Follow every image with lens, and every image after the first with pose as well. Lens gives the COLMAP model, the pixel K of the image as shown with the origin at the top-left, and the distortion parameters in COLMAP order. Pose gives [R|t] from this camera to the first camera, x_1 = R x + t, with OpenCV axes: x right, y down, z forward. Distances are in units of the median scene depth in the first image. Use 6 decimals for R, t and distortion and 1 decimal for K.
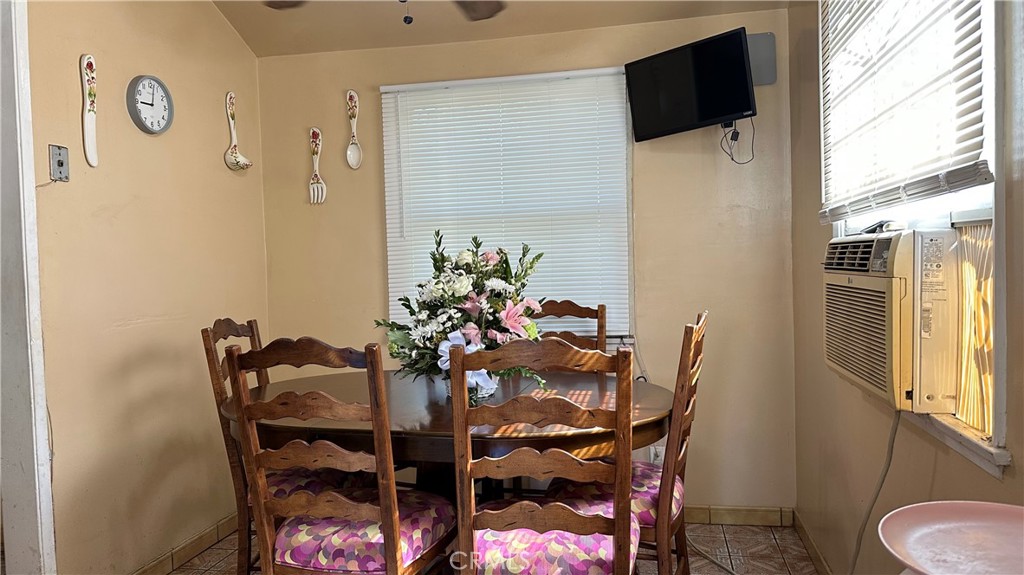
lens RADIAL K [[705.3, 0, 497.2], [0, 705.3, 304.7], [0, 0, 1]] dist [0.052364, -0.061061]
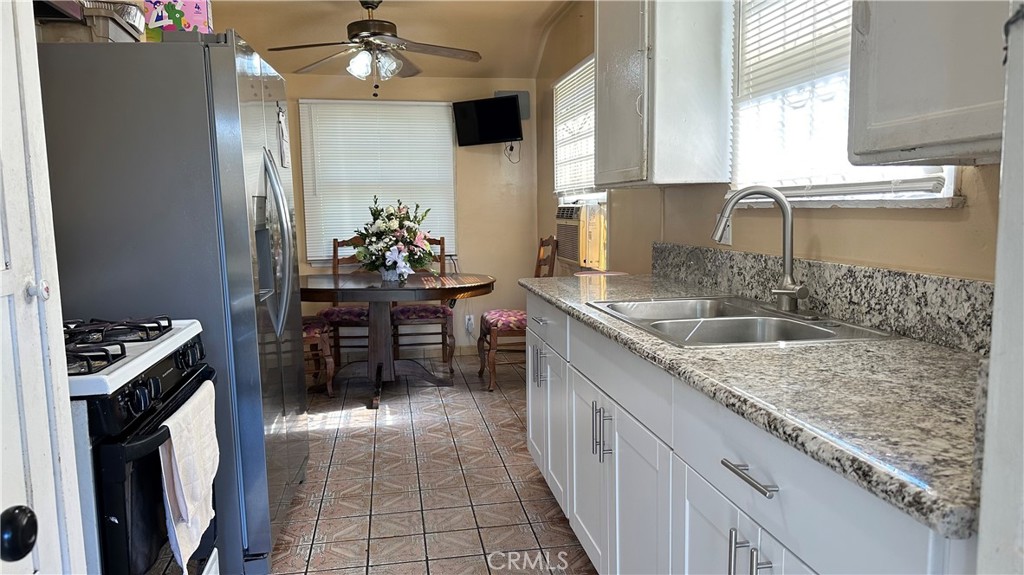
lens RADIAL K [[705.3, 0, 512.0], [0, 705.3, 289.2], [0, 0, 1]] dist [0.052364, -0.061061]
pose [[0.925285, -0.025105, 0.378441, -0.505558], [0.007493, 0.998822, 0.047940, 0.064184], [-0.379199, -0.041523, 0.924383, -0.995047]]
